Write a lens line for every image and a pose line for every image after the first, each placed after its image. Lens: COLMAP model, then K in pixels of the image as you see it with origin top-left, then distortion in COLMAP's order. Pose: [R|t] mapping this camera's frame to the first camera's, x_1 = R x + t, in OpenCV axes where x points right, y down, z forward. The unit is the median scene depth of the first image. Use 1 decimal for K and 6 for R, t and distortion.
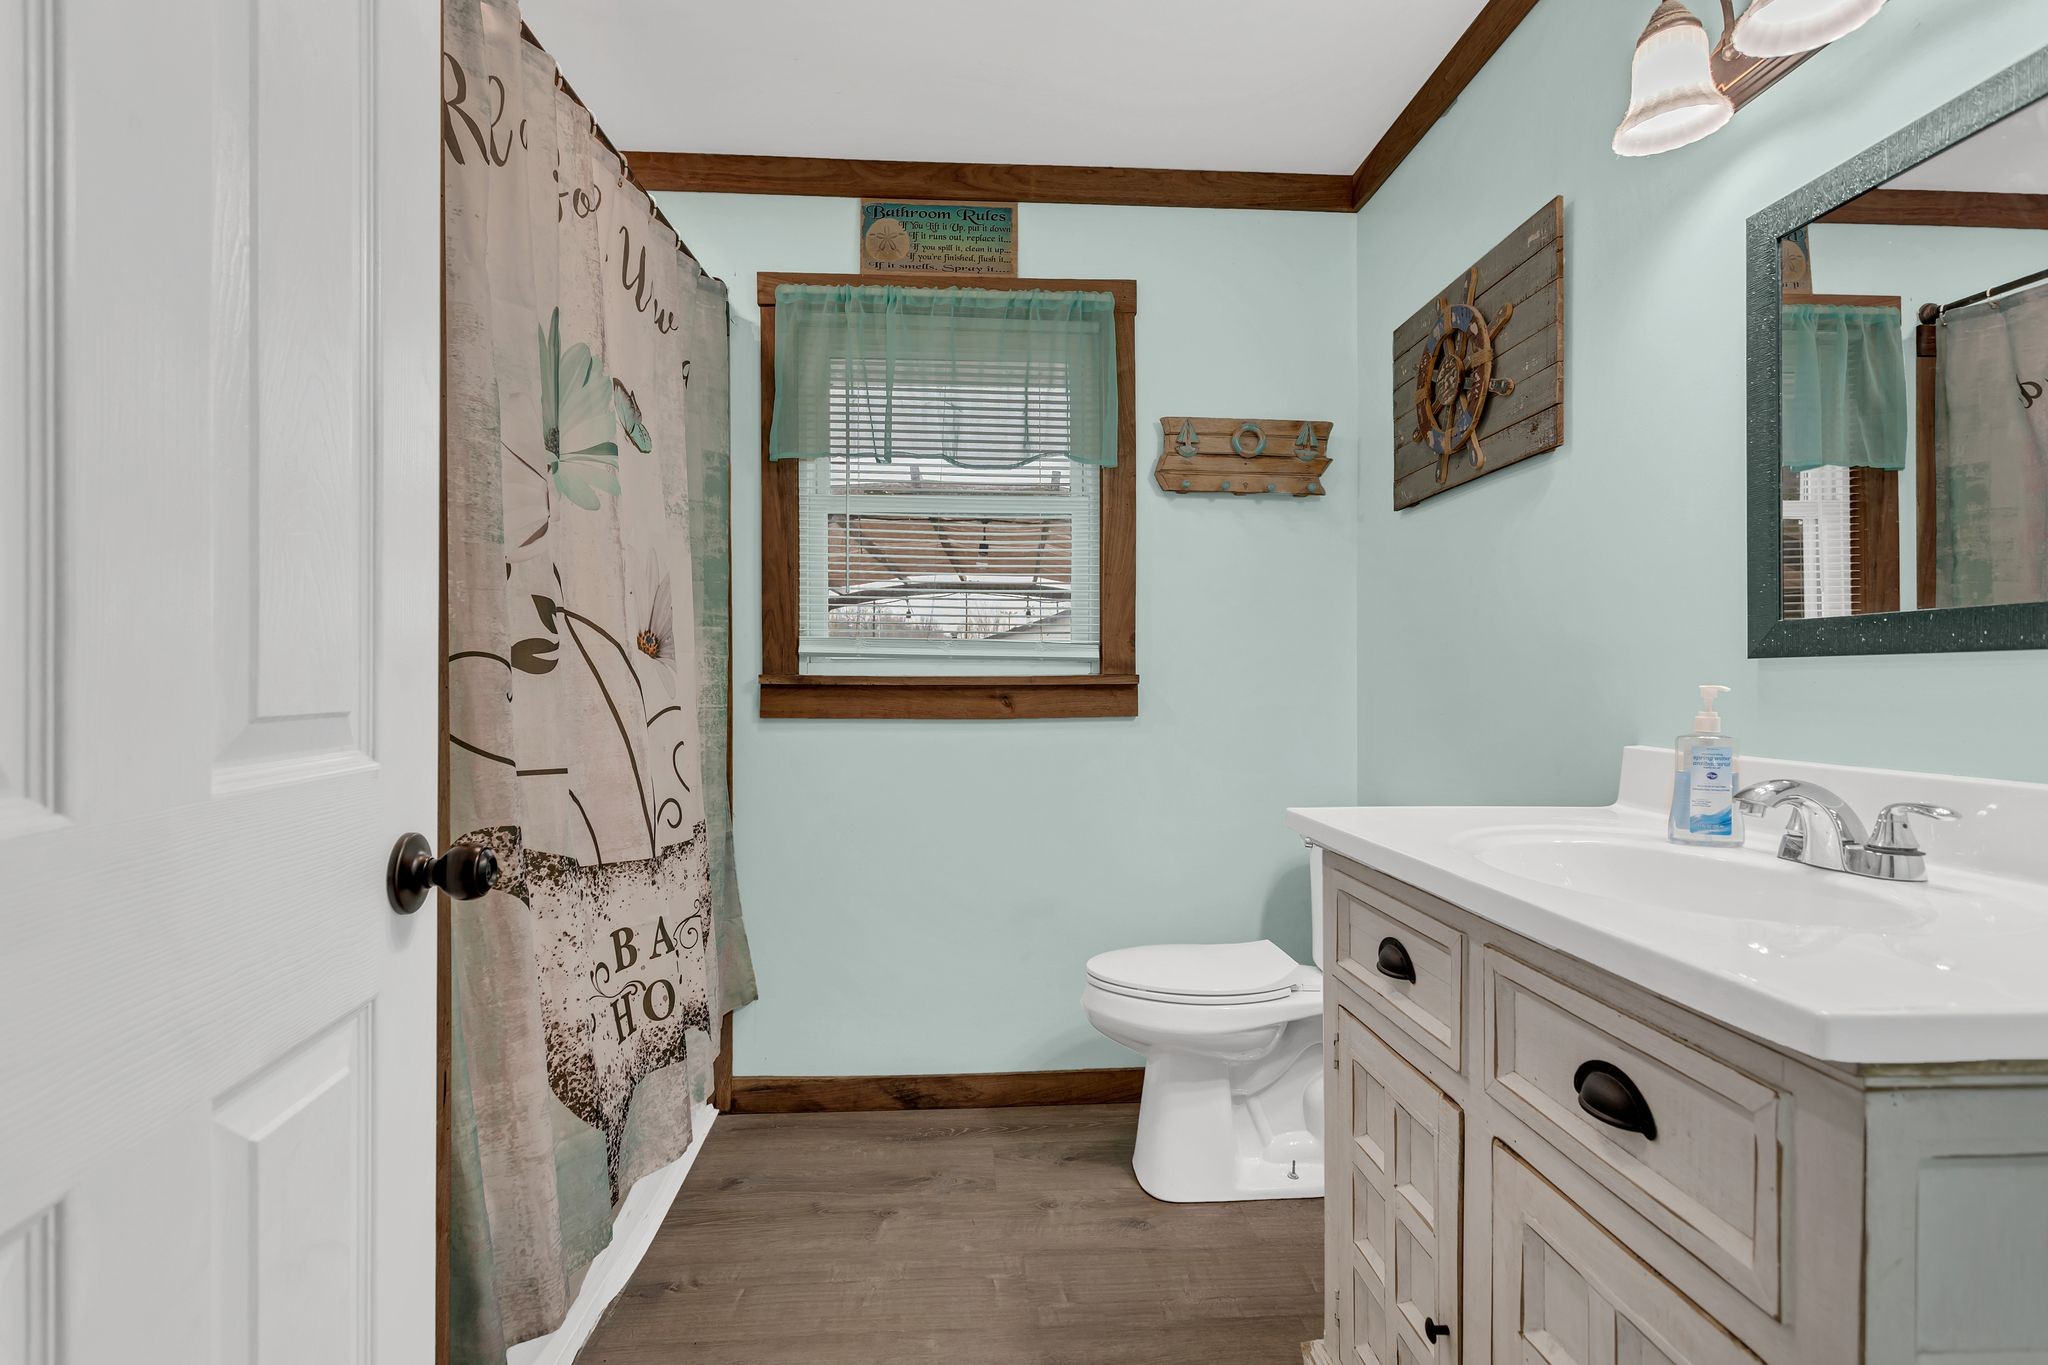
lens RADIAL K [[996.9, 0, 1025.0], [0, 996.9, 683.7], [0, 0, 1]] dist [0.000296, 0.001609]
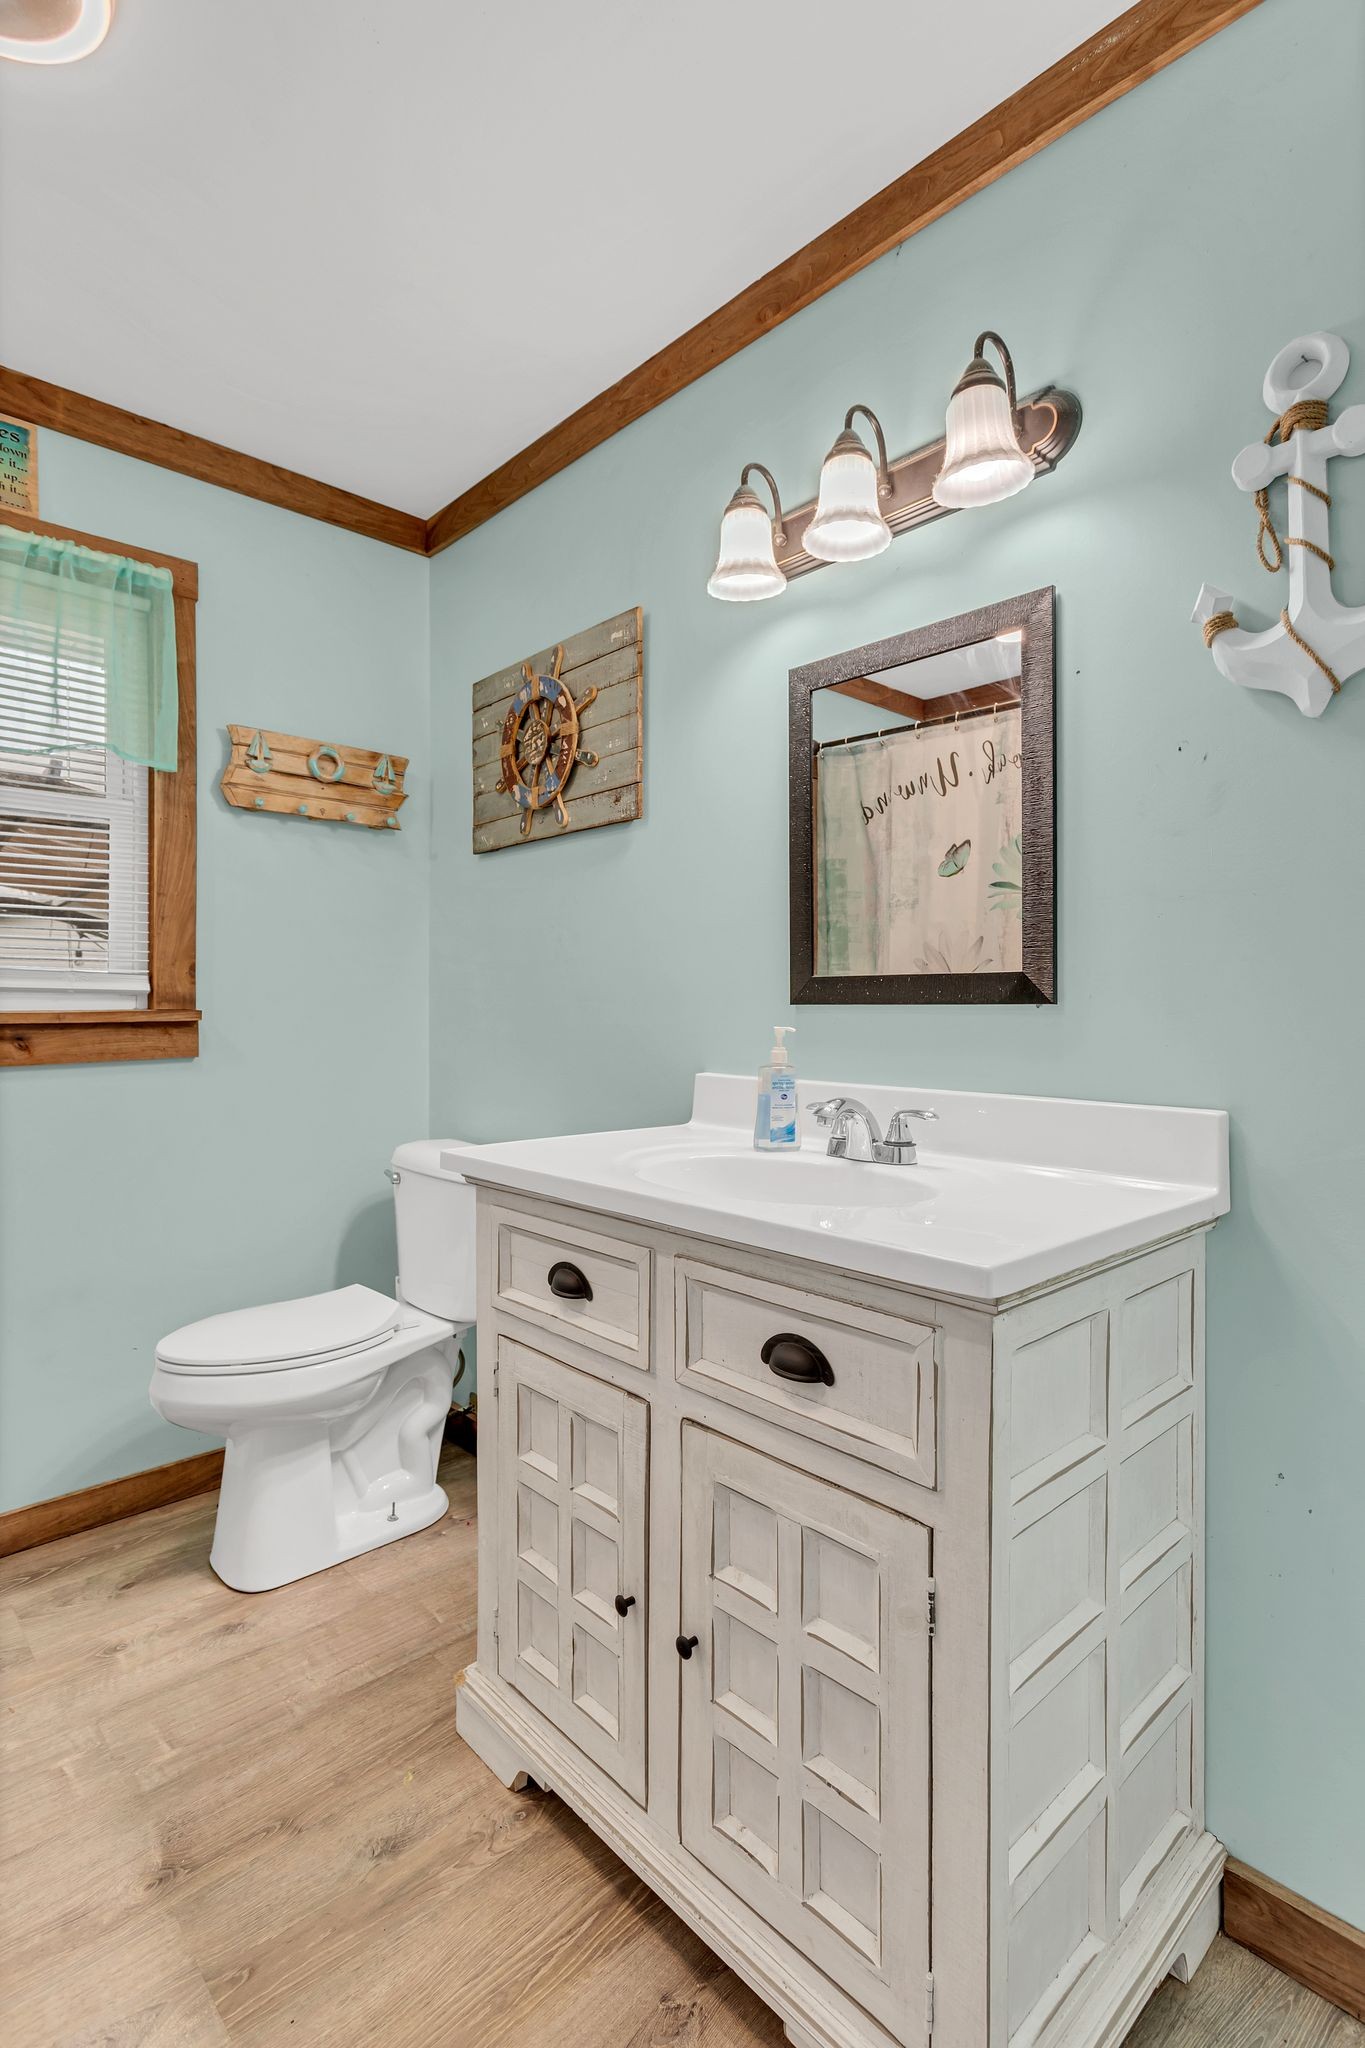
lens RADIAL K [[996.9, 0, 714.6], [0, 996.9, 1004.3], [0, 0, 1]] dist [0.000296, 0.001609]
pose [[0.769378, 0.001566, 0.638792, -0.125768], [0.000097, 0.999997, -0.002568, -0.015000], [-0.638794, 0.002037, 0.769375, 0.035689]]
